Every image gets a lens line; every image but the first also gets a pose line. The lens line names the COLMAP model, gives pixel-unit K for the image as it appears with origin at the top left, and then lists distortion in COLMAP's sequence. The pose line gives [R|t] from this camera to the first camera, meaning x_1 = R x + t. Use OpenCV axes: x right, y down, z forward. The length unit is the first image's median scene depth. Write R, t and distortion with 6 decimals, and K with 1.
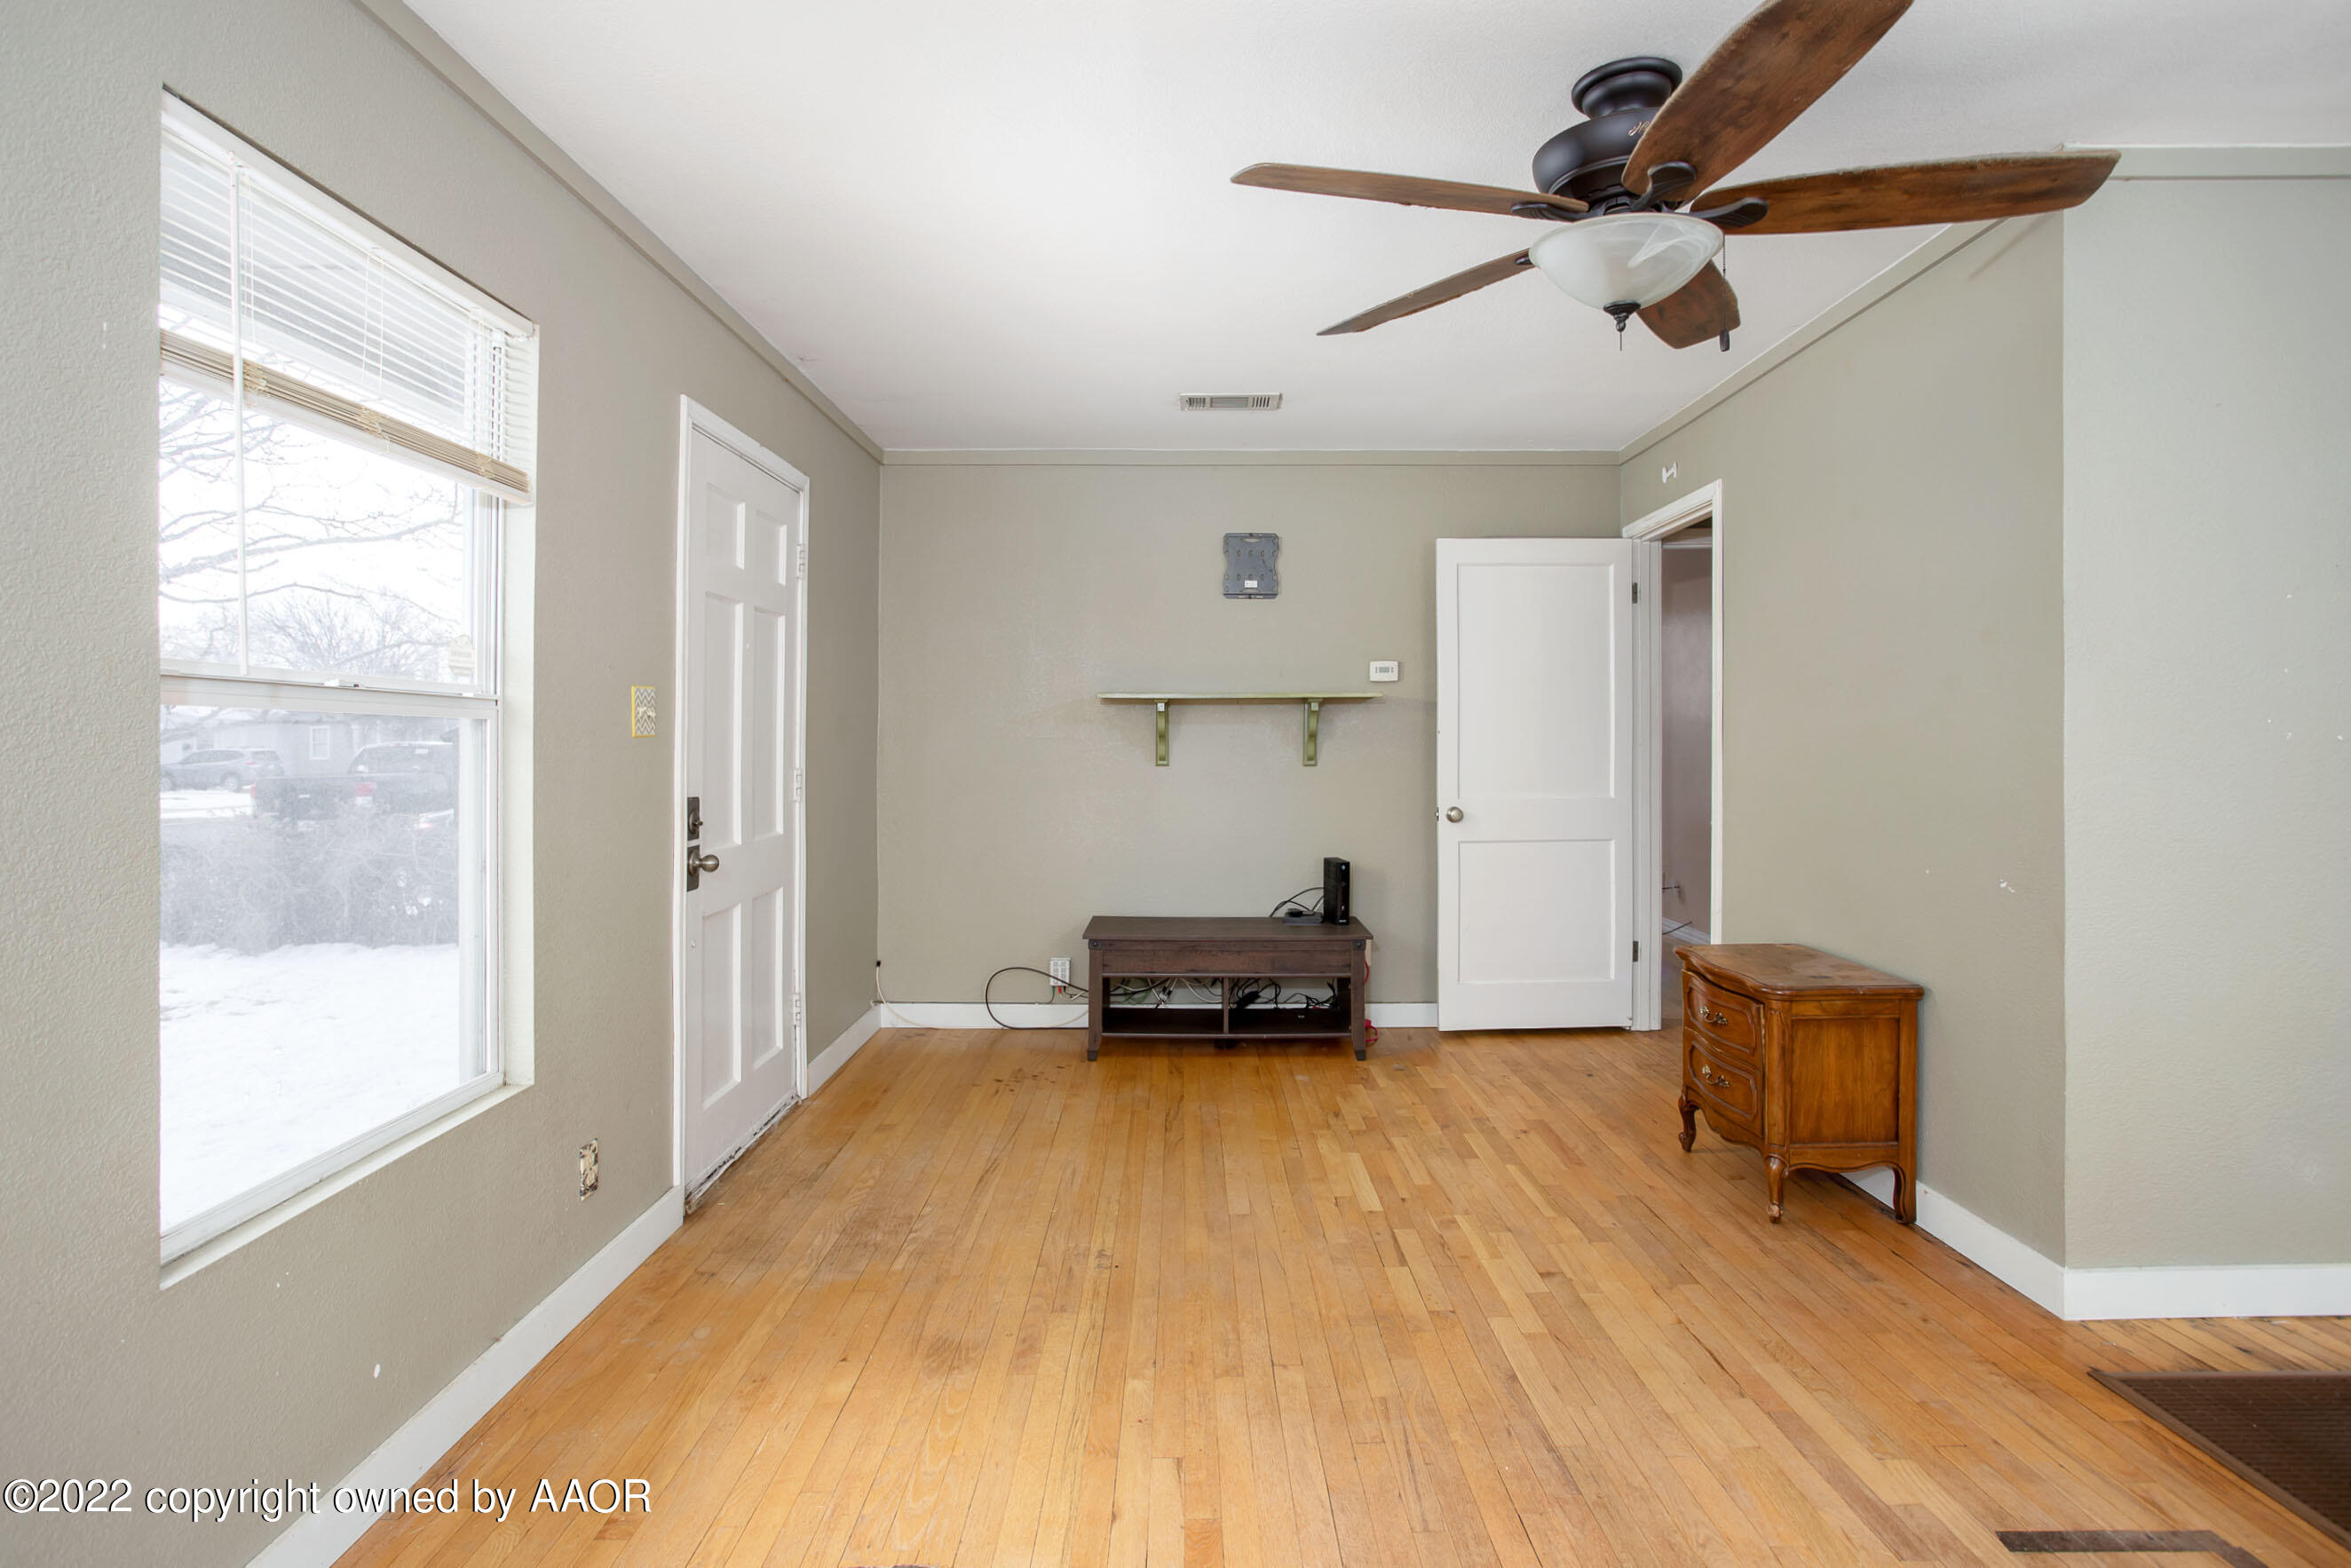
lens RADIAL K [[1197.2, 0, 1175.5], [0, 1197.2, 784.0], [0, 0, 1]] dist [-0.071455, 0.036178]
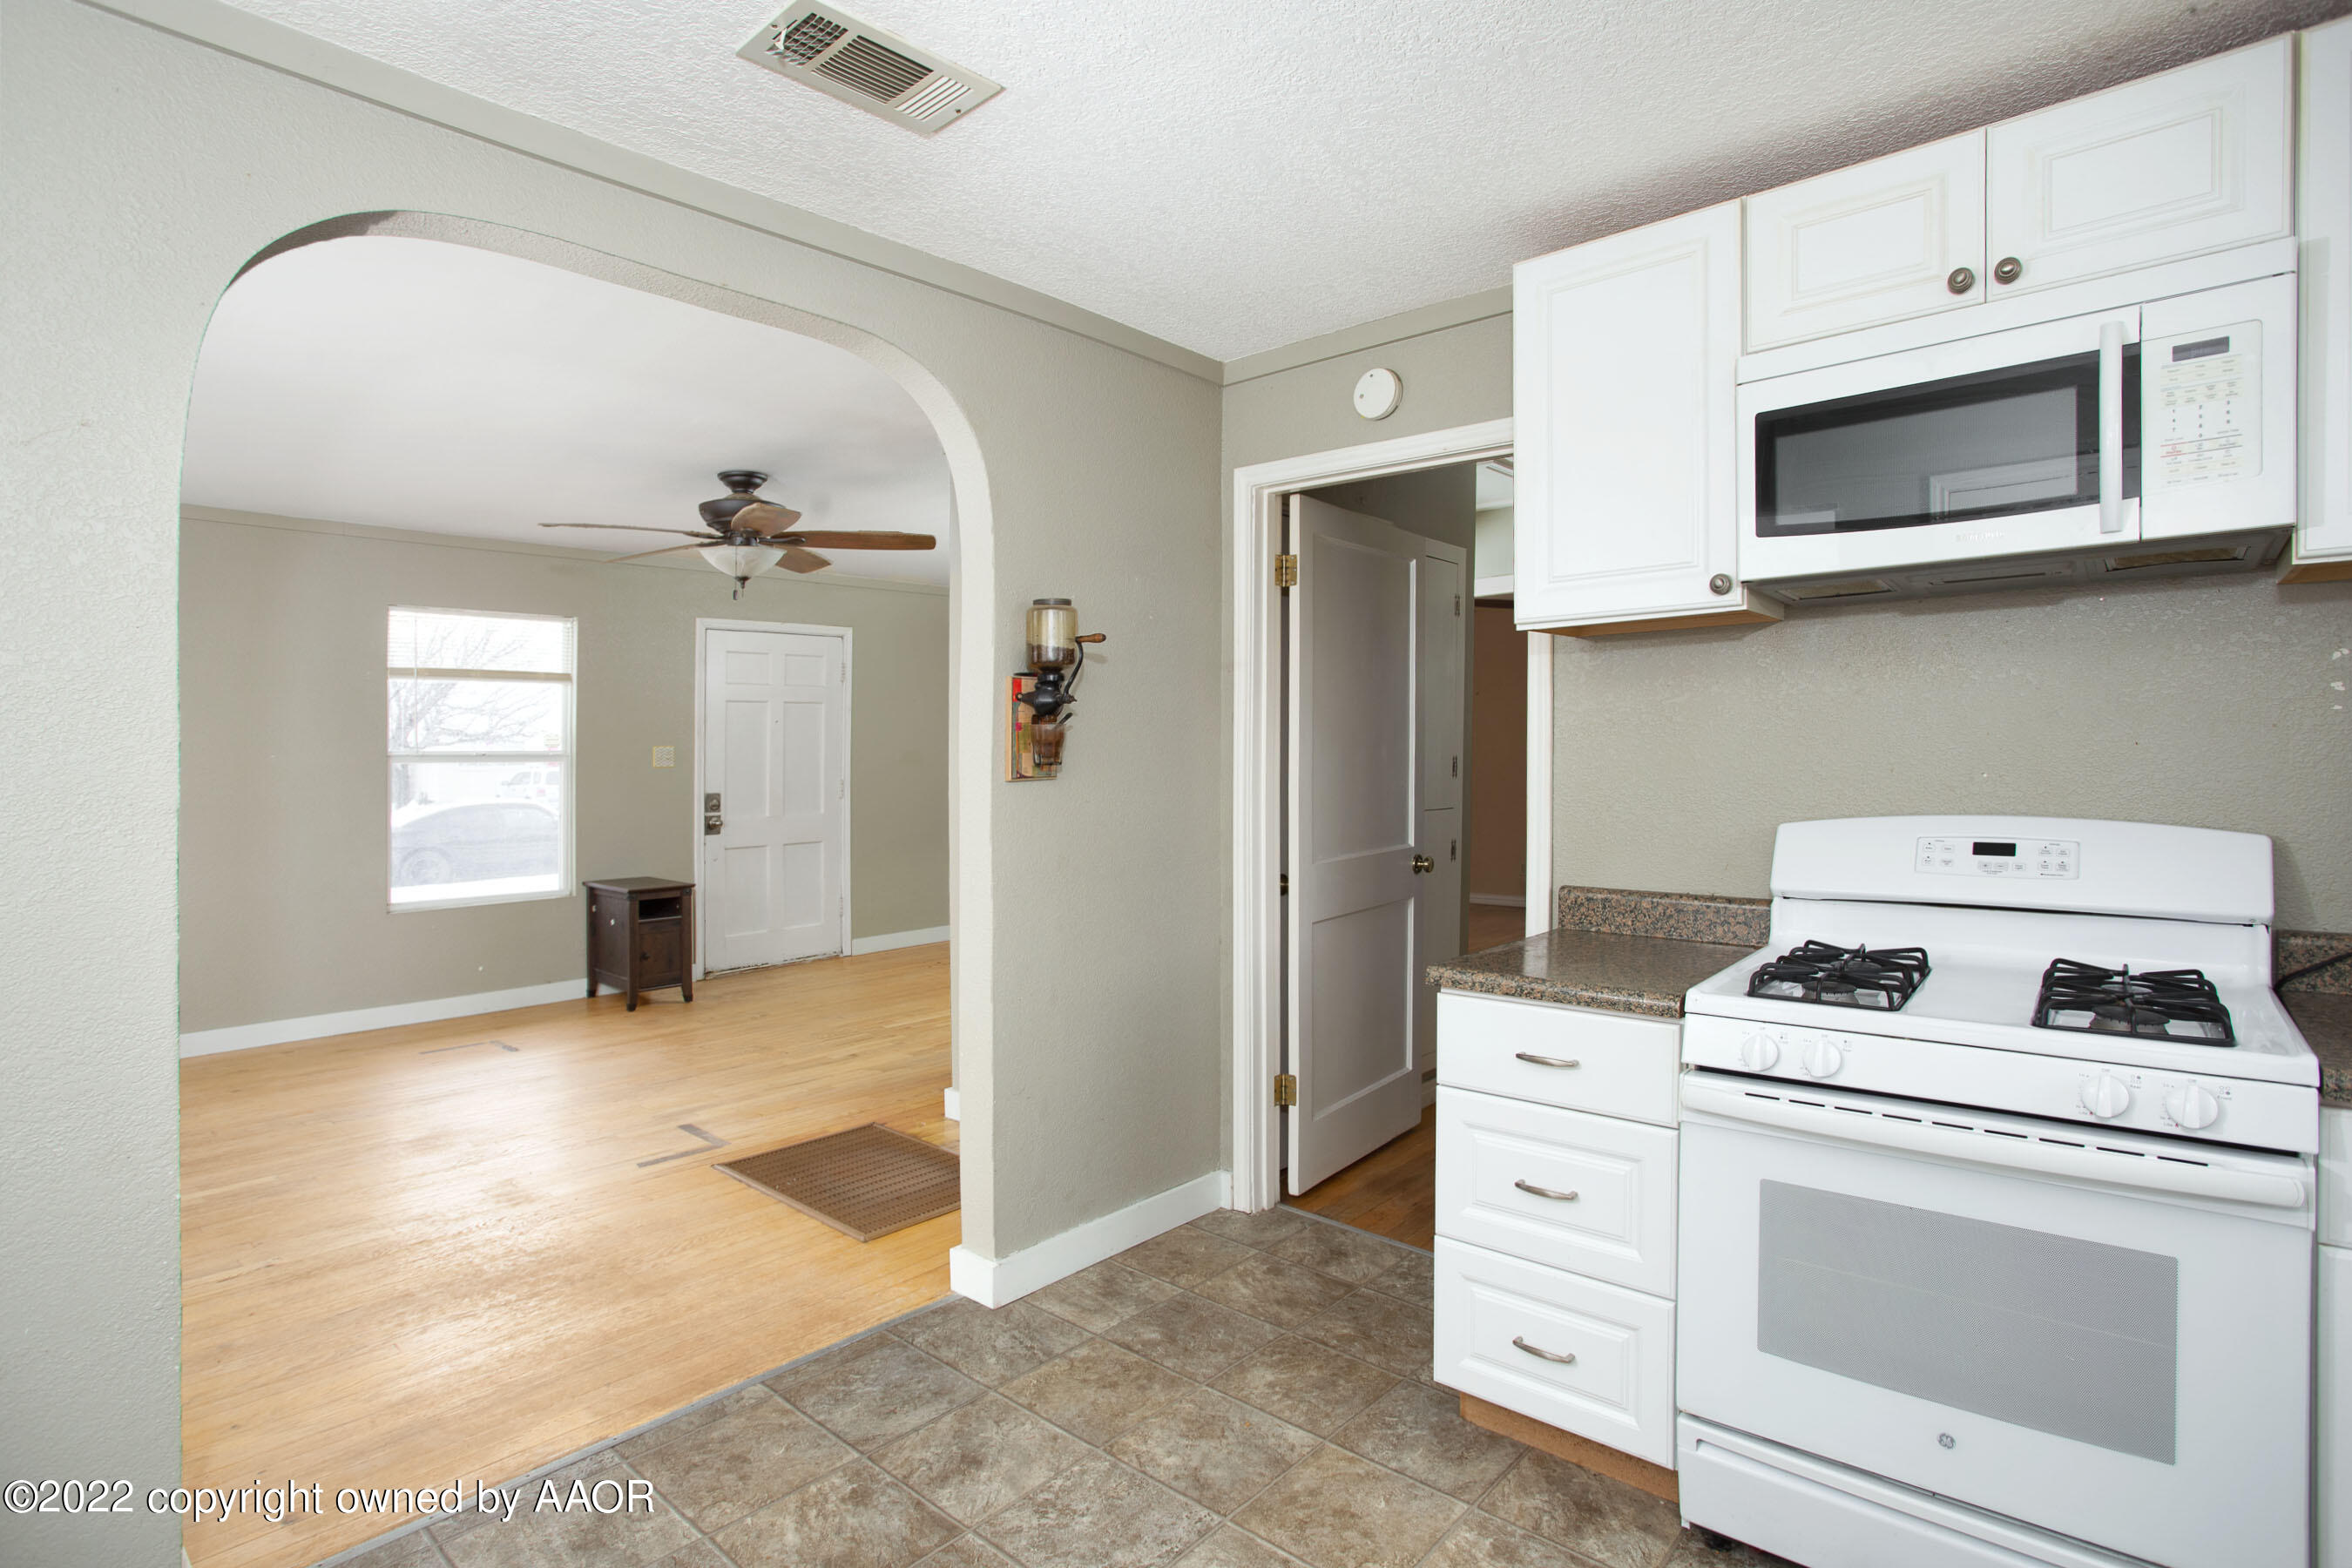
lens RADIAL K [[1182.1, 0, 1172.8], [0, 1182.1, 765.0], [0, 0, 1]] dist [-0.064155, 0.025496]
pose [[0.738736, 0.011155, -0.673902, 0.484791], [-0.021270, 0.999751, -0.006767, -0.013133], [0.673659, 0.019333, 0.738790, -0.015570]]
